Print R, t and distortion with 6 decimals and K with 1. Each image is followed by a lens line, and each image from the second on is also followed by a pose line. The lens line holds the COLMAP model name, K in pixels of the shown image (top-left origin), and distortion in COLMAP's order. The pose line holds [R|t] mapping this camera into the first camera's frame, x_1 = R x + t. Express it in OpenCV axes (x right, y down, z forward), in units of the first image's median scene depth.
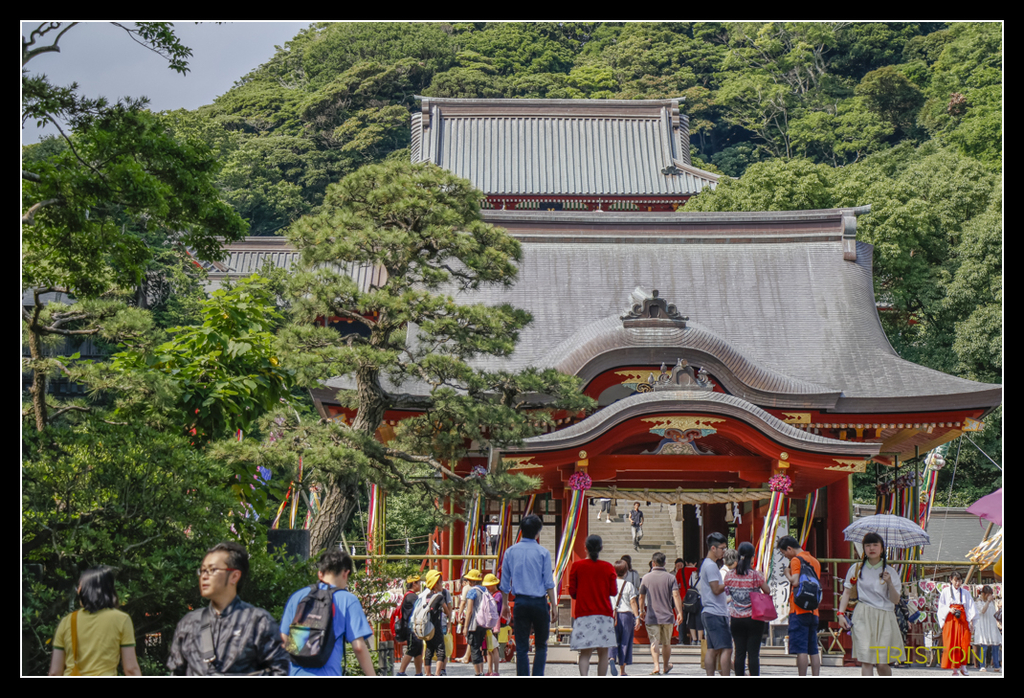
lens RADIAL K [[2964.1, 0, 513.9], [0, 2964.1, 351.9], [0, 0, 1]] dist [0.002813, 0.000000]
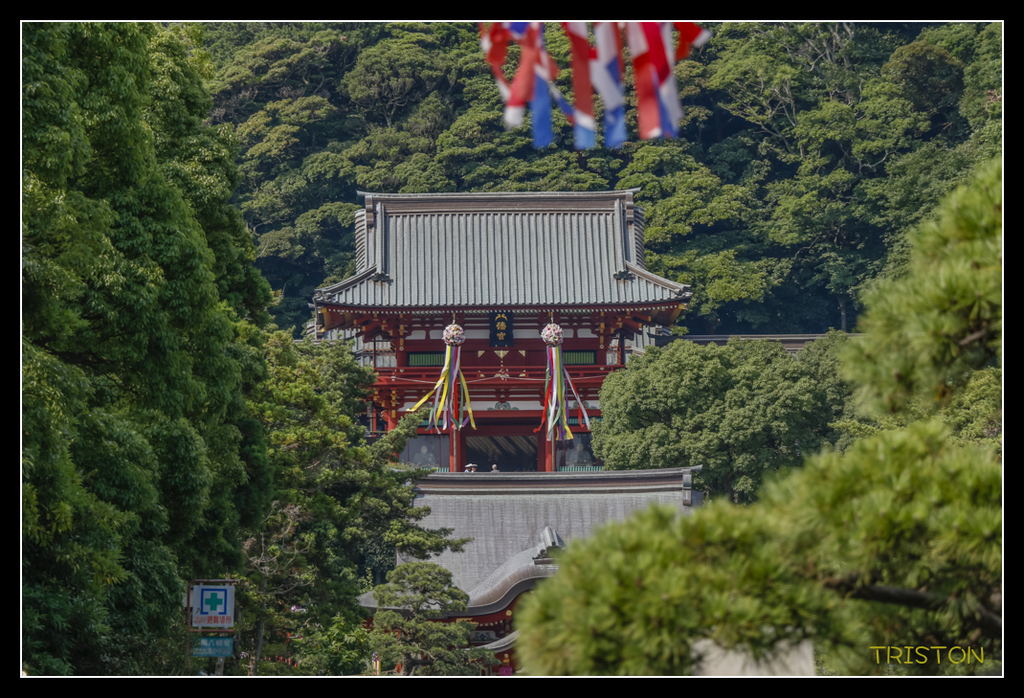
lens RADIAL K [[6902.5, 0, 507.6], [0, 6902.5, 347.2], [0, 0, 1]] dist [1.272864, 0.000000]
pose [[0.999824, -0.017888, 0.005601, 0.001652], [0.017655, 0.999077, 0.039148, -0.126672], [-0.006296, -0.039043, 0.999218, -1.273248]]
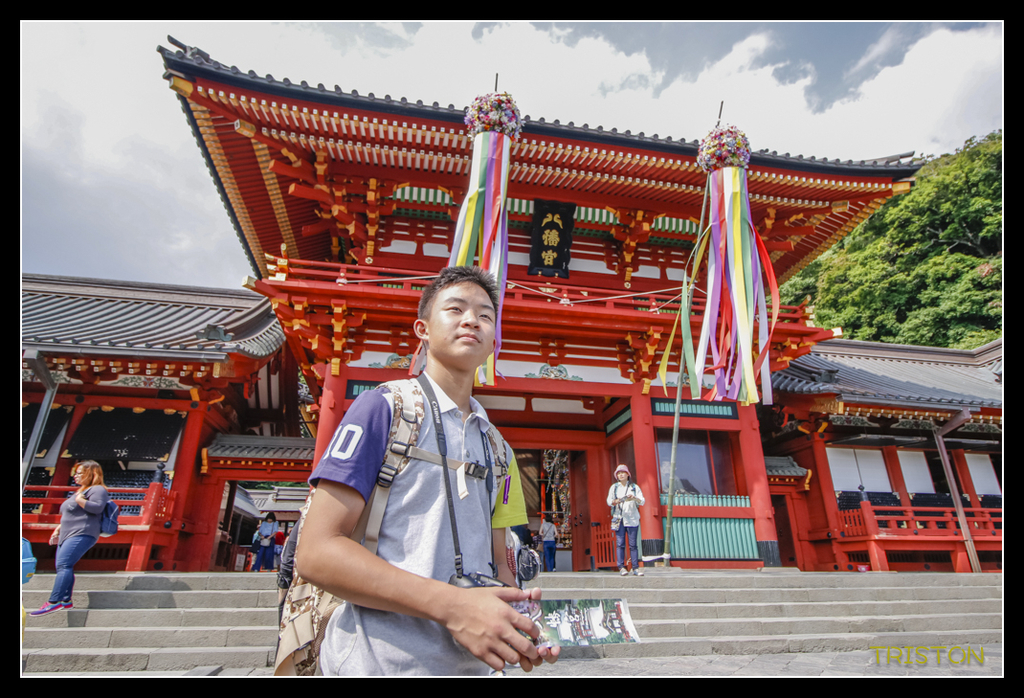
lens RADIAL K [[561.5, 0, 514.7], [0, 561.5, 350.0], [0, 0, 1]] dist [0.000665, 0.000000]
pose [[0.983283, 0.065096, 0.170051, -0.009965], [-0.012387, 0.955661, -0.294207, -0.004078], [-0.181663, 0.287183, 0.940492, 0.729432]]
